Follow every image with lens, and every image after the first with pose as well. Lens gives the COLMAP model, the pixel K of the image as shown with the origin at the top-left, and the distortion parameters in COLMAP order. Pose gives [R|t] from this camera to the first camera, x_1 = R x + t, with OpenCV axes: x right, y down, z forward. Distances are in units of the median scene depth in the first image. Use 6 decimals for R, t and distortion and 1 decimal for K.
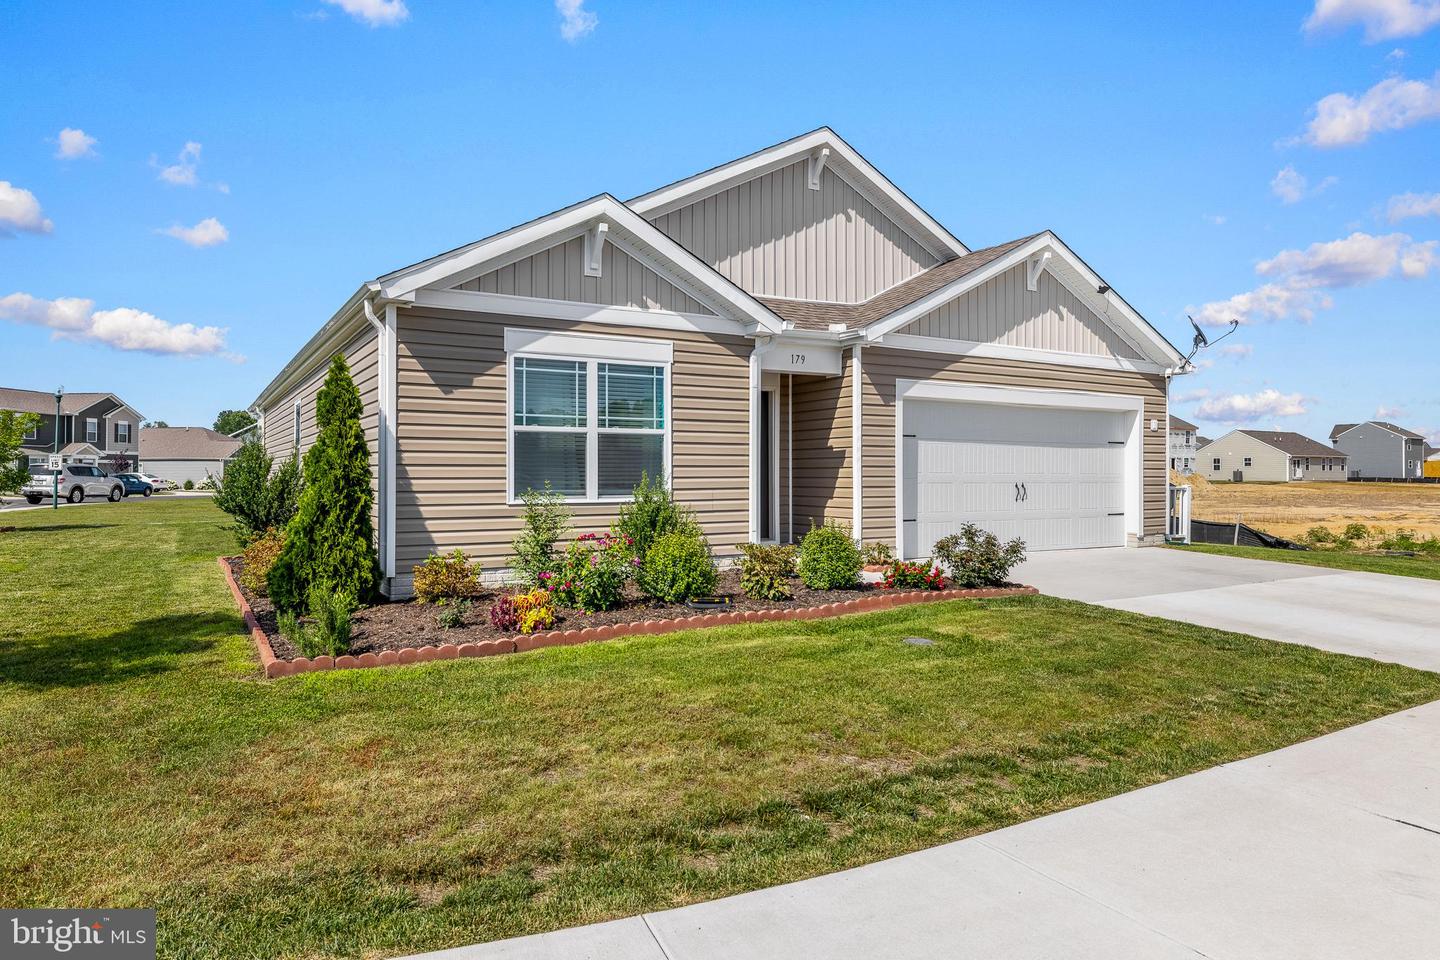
lens RADIAL K [[891.2, 0, 720.0], [0, 891.2, 480.0], [0, 0, 1]] dist [0.000559, -0.000260]
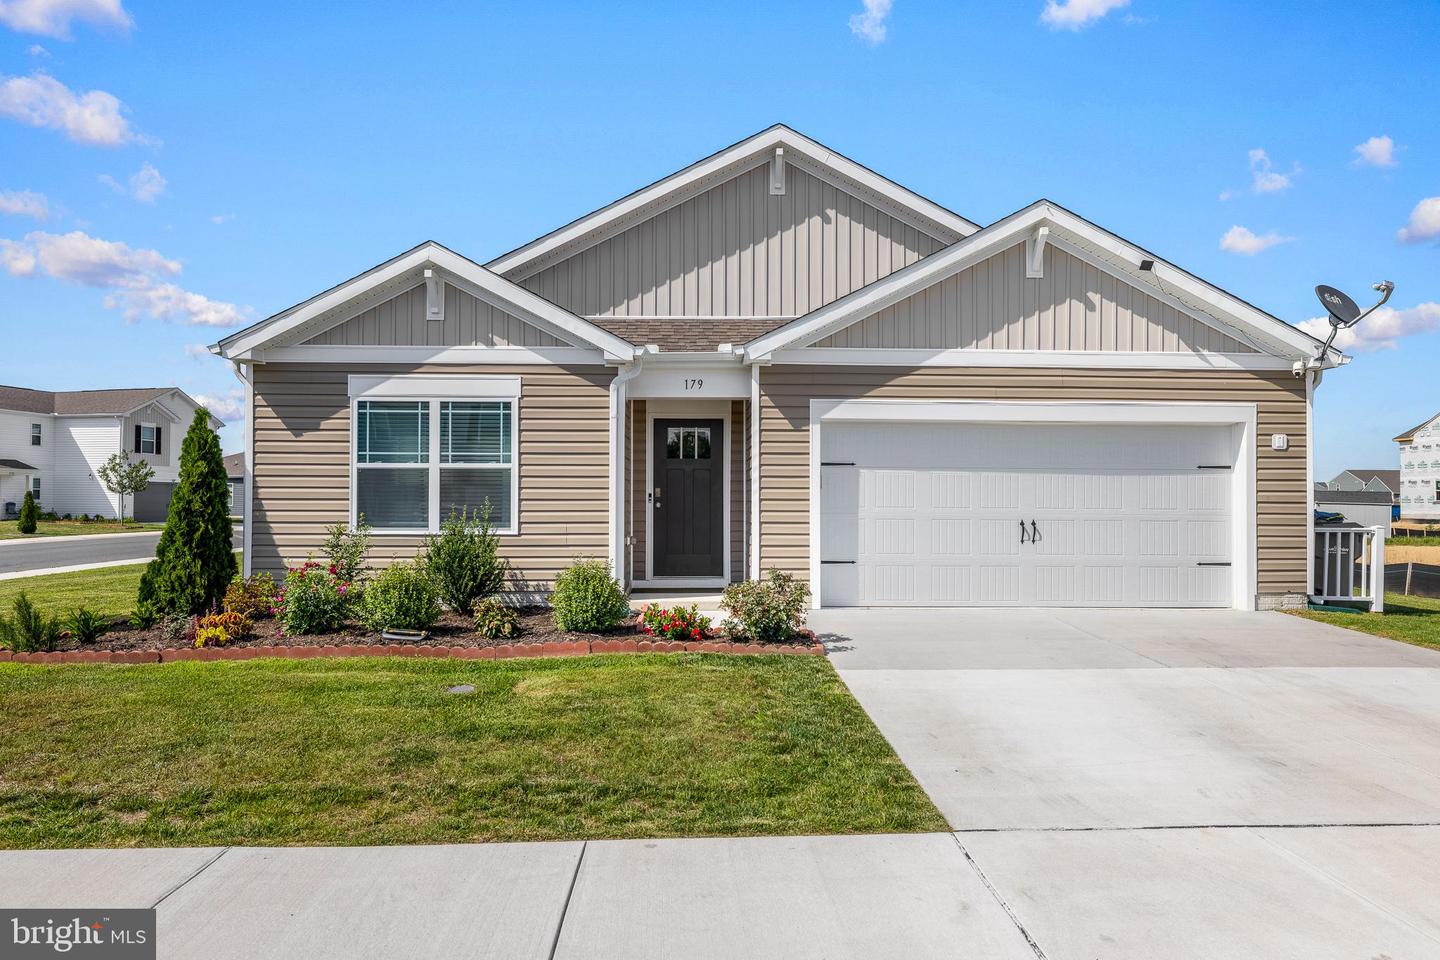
lens RADIAL K [[914.5, 0, 722.0], [0, 914.5, 504.7], [0, 0, 1]] dist [-0.000570, -0.000148]
pose [[0.879449, 0.001977, -0.475990, 0.640998], [-0.006288, 0.999952, -0.007464, -0.003729], [0.475952, 0.009557, 0.879419, 0.201988]]
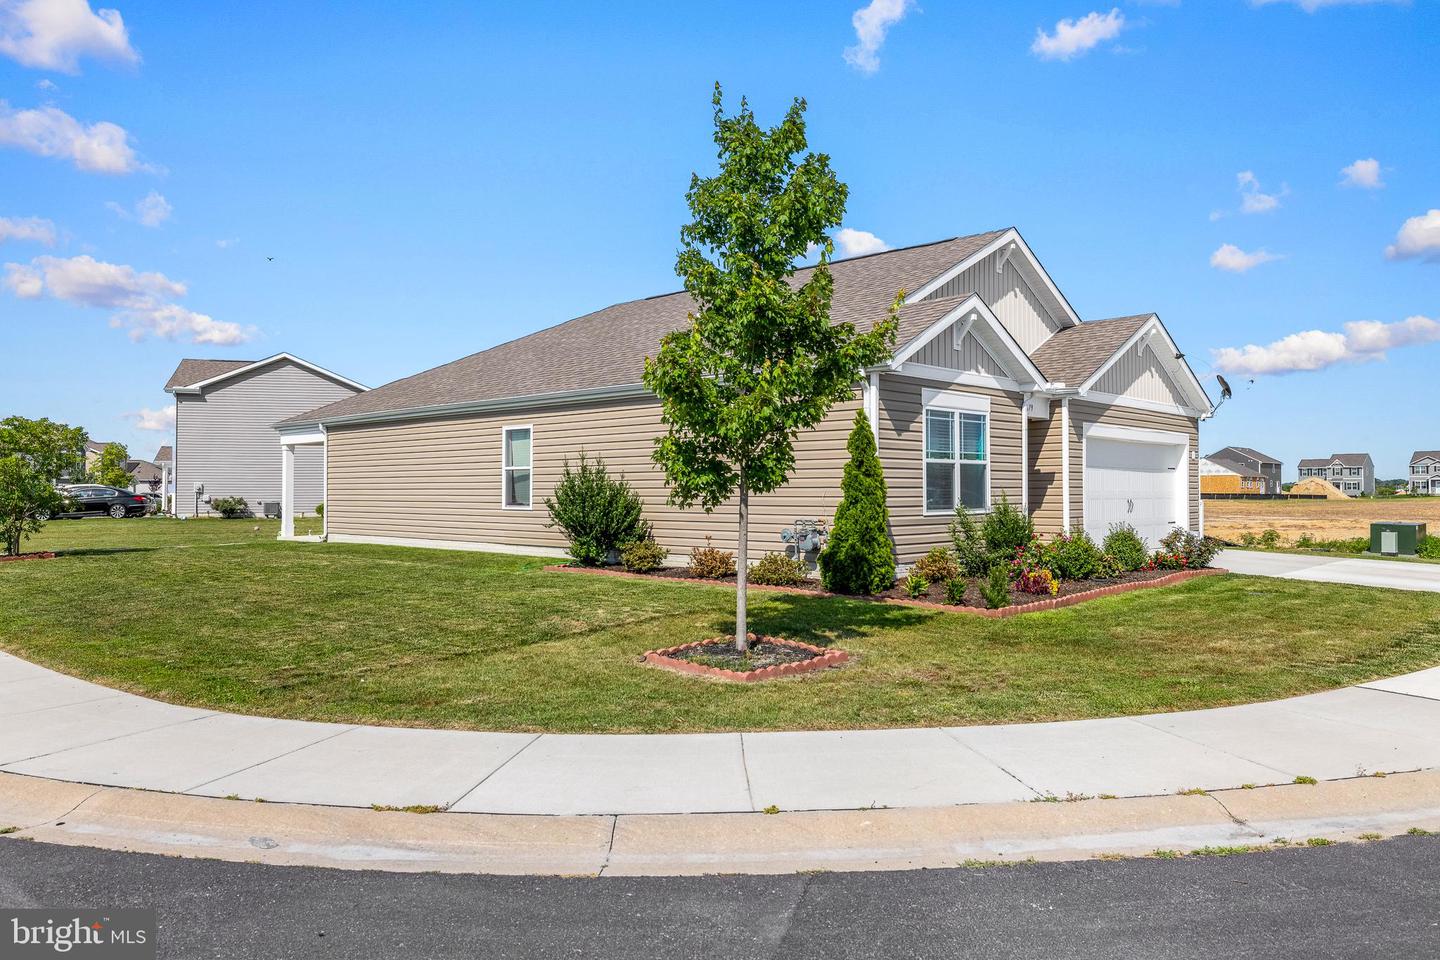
lens RADIAL K [[1030.5, 0, 720.0], [0, 1030.5, 480.0], [0, 0, 1]] dist [0.001076, 0.000698]
pose [[0.960963, 0.006115, 0.276609, -0.894721], [-0.003106, 0.999931, -0.011316, -0.007839], [-0.276659, 0.010015, 0.960916, -0.410062]]
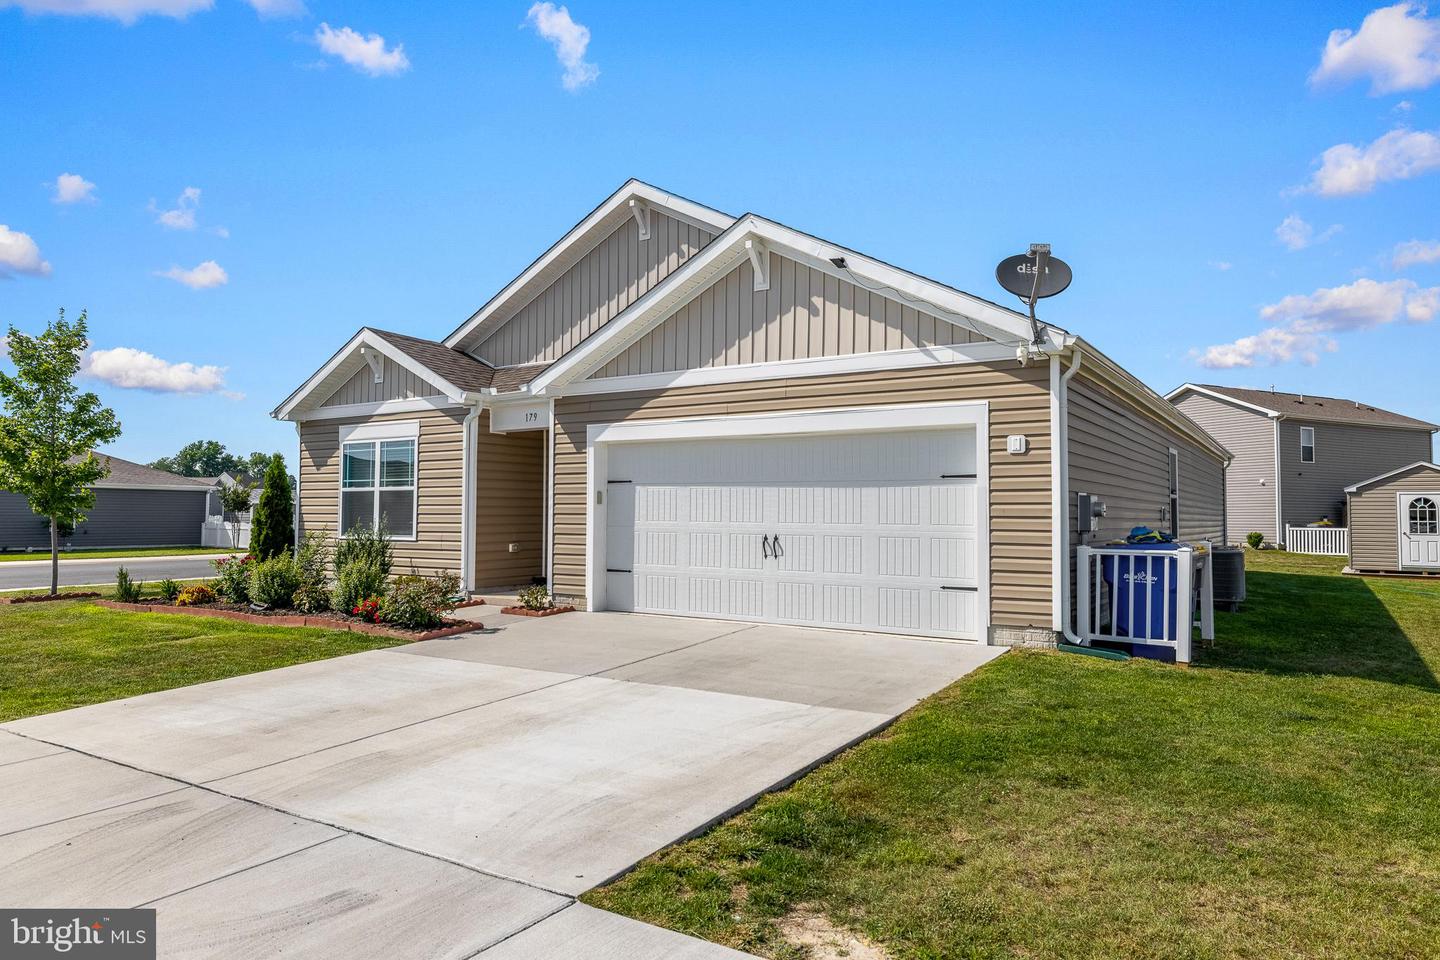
lens RADIAL K [[930.9, 0, 717.0], [0, 930.9, 488.1], [0, 0, 1]] dist [-0.005879, -0.001025]
pose [[0.445827, -0.026257, -0.894734, 1.382089], [-0.013245, 0.999267, -0.035925, -0.010286], [0.895021, 0.027867, 0.445152, 0.786270]]
